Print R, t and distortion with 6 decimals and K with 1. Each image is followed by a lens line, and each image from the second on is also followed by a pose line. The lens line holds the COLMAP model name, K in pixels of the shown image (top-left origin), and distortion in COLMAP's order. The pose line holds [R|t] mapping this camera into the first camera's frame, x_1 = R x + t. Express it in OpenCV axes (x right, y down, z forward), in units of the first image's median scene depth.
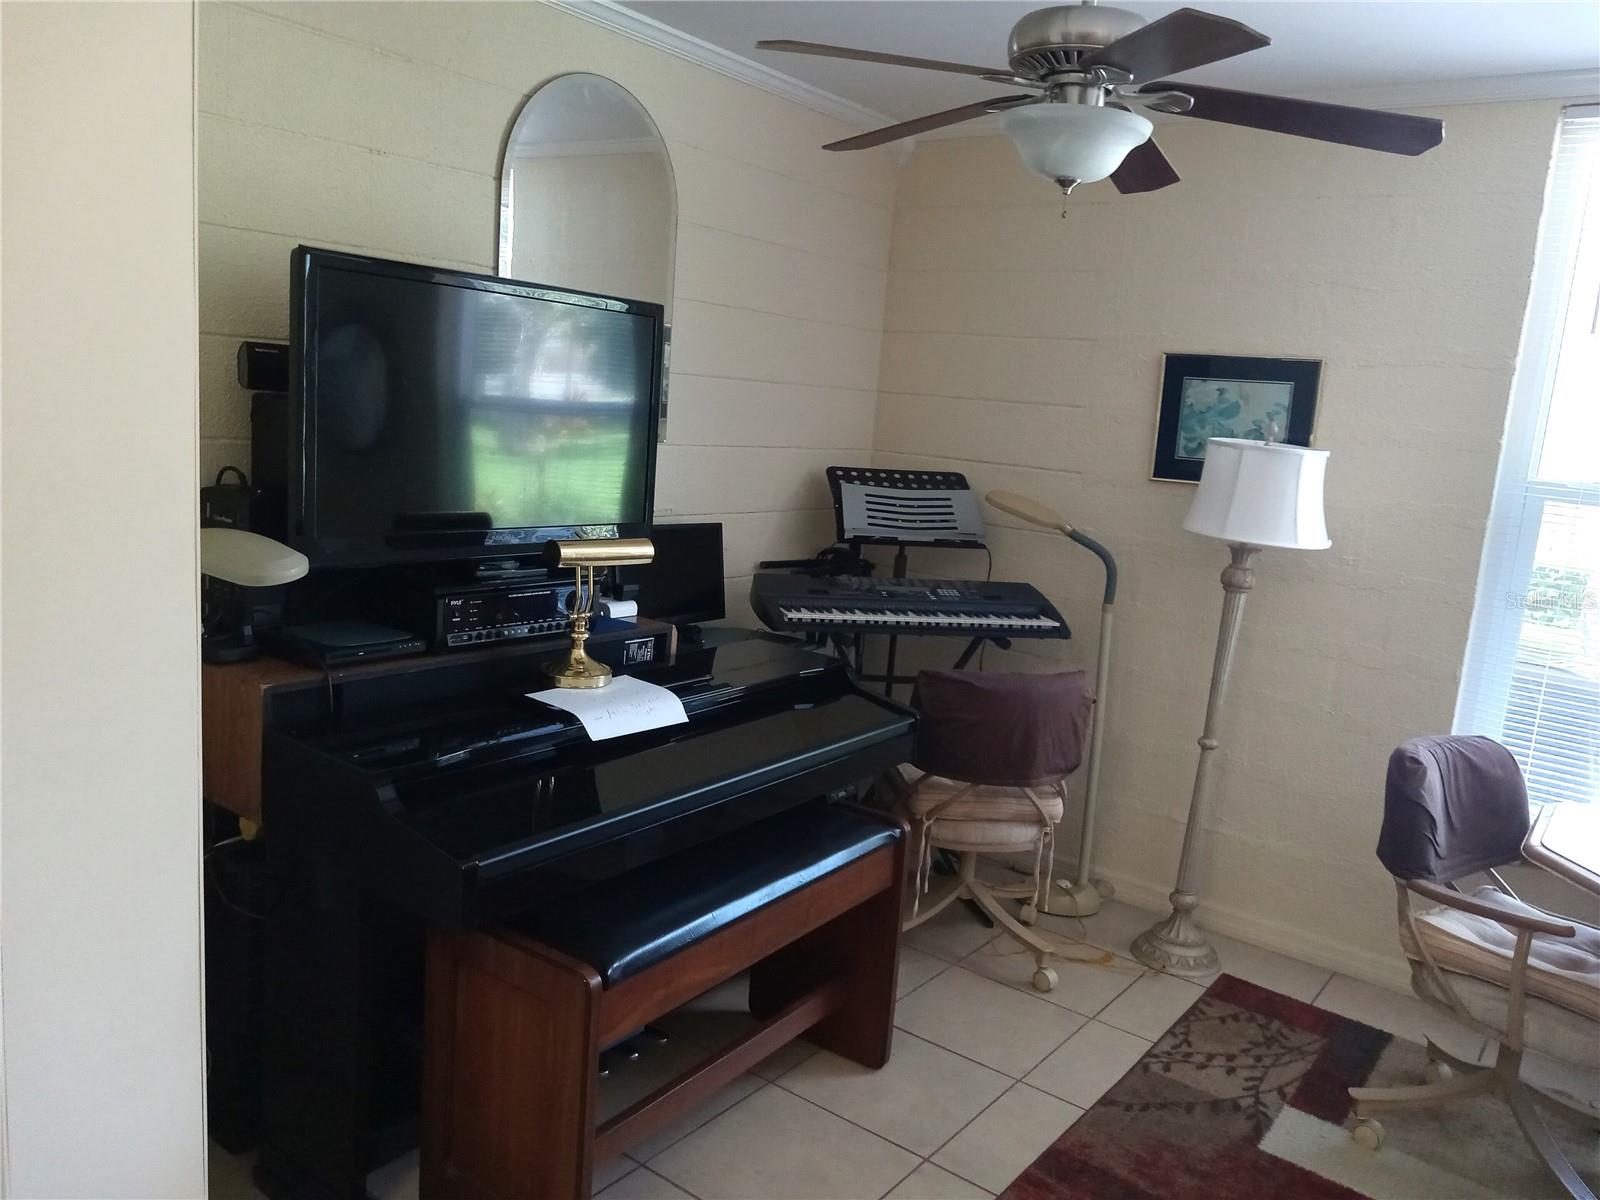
lens RADIAL K [[1195.0, 0, 807.4], [0, 1195.0, 600.1], [0, 0, 1]] dist [0.026914, -0.041084]
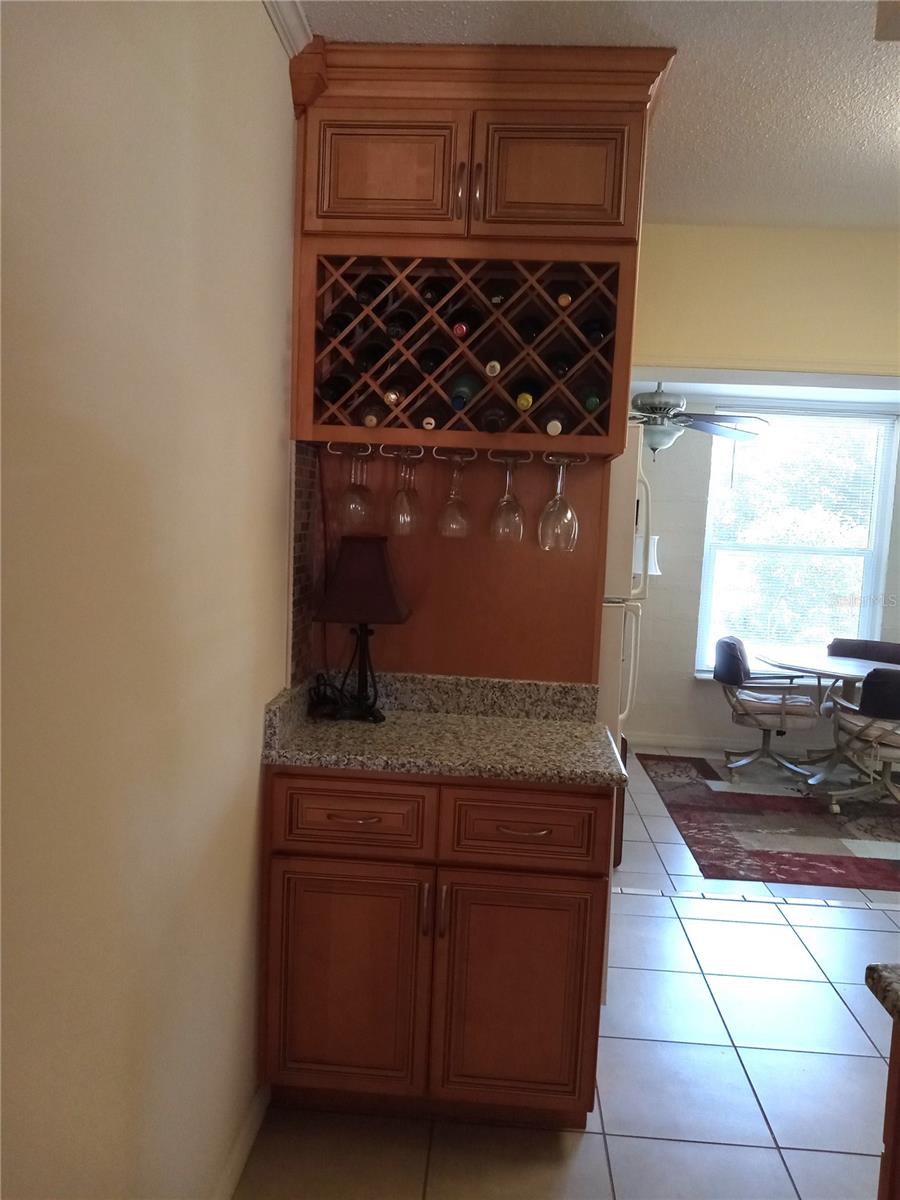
lens RADIAL K [[896.3, 0, 446.2], [0, 896.3, 615.5], [0, 0, 1]] dist [0.026914, -0.041084]
pose [[0.833054, -0.105231, 0.543091, -0.978962], [0.118425, 0.992905, 0.010735, -0.031237], [-0.540367, 0.055373, 0.839605, -0.344090]]
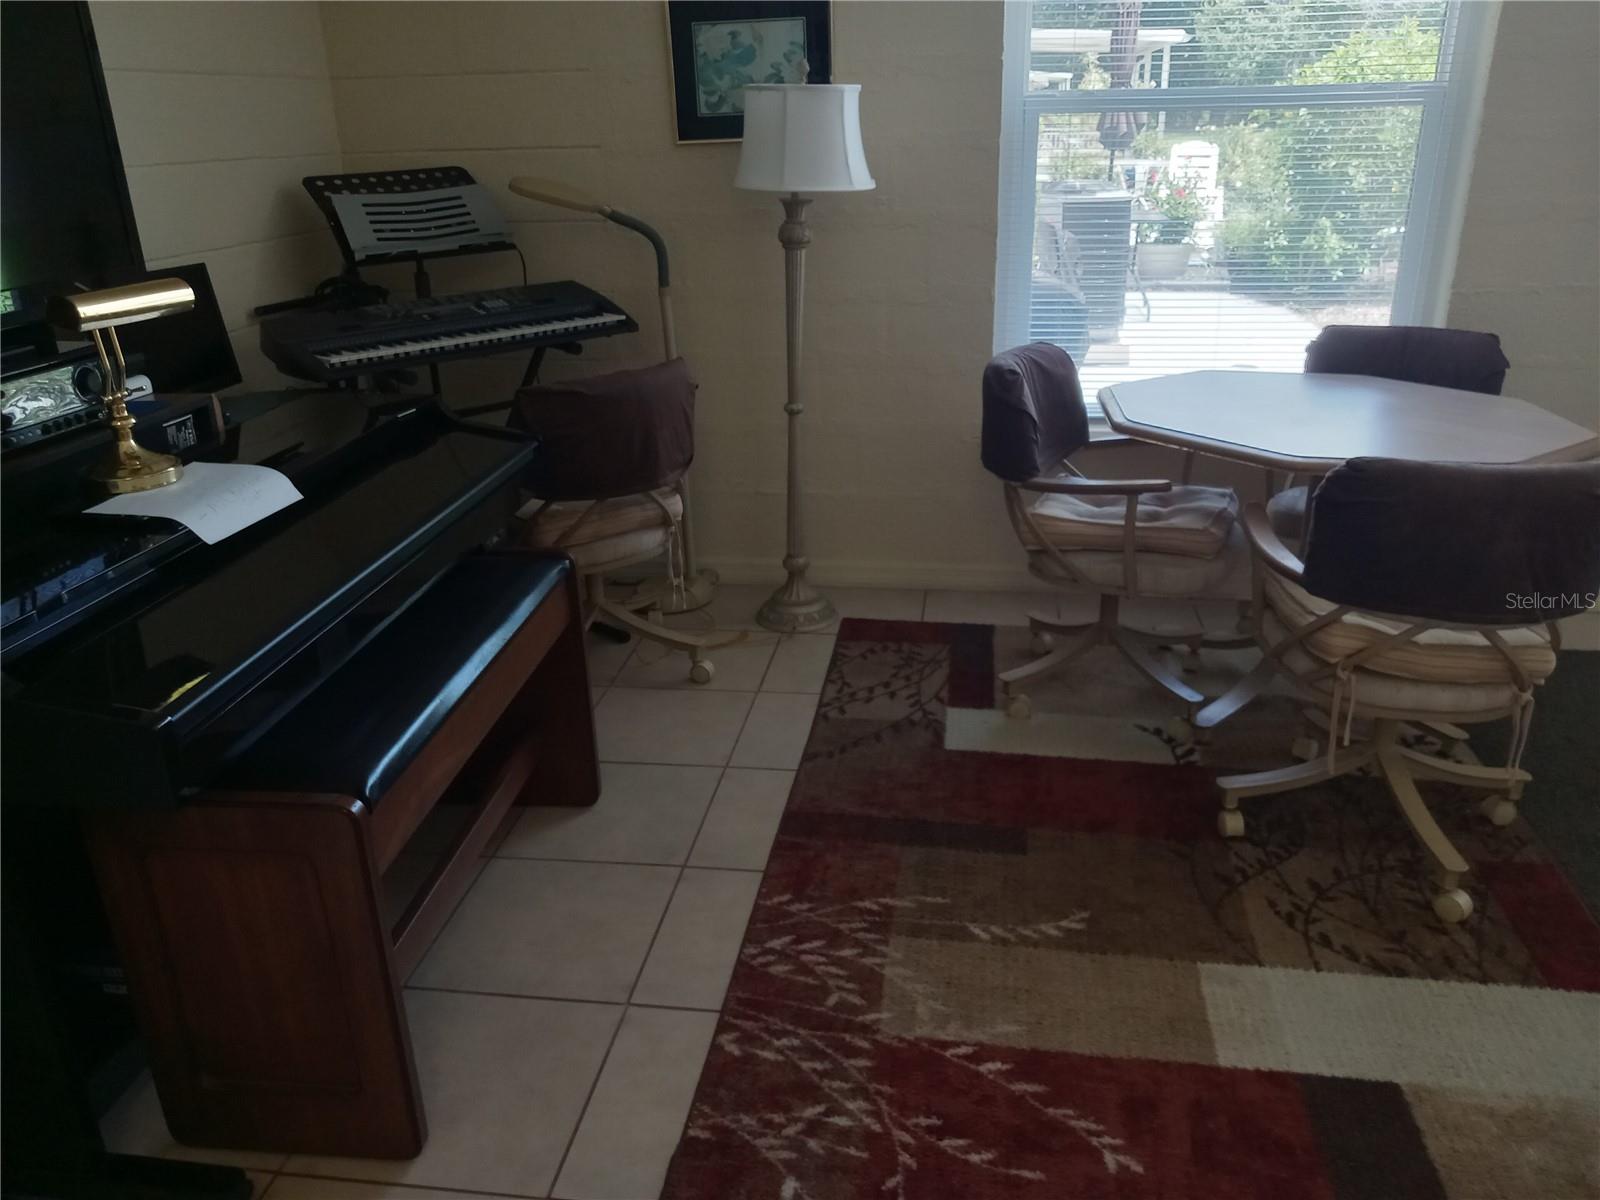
lens RADIAL K [[1195.0, 0, 797.8], [0, 1195.0, 600.4], [0, 0, 1]] dist [0.026914, -0.041084]
pose [[0.871704, -0.273565, 0.406564, -0.125257], [0.175300, 0.948848, 0.262597, 0.009462], [-0.457605, -0.157636, 0.875071, 0.093296]]
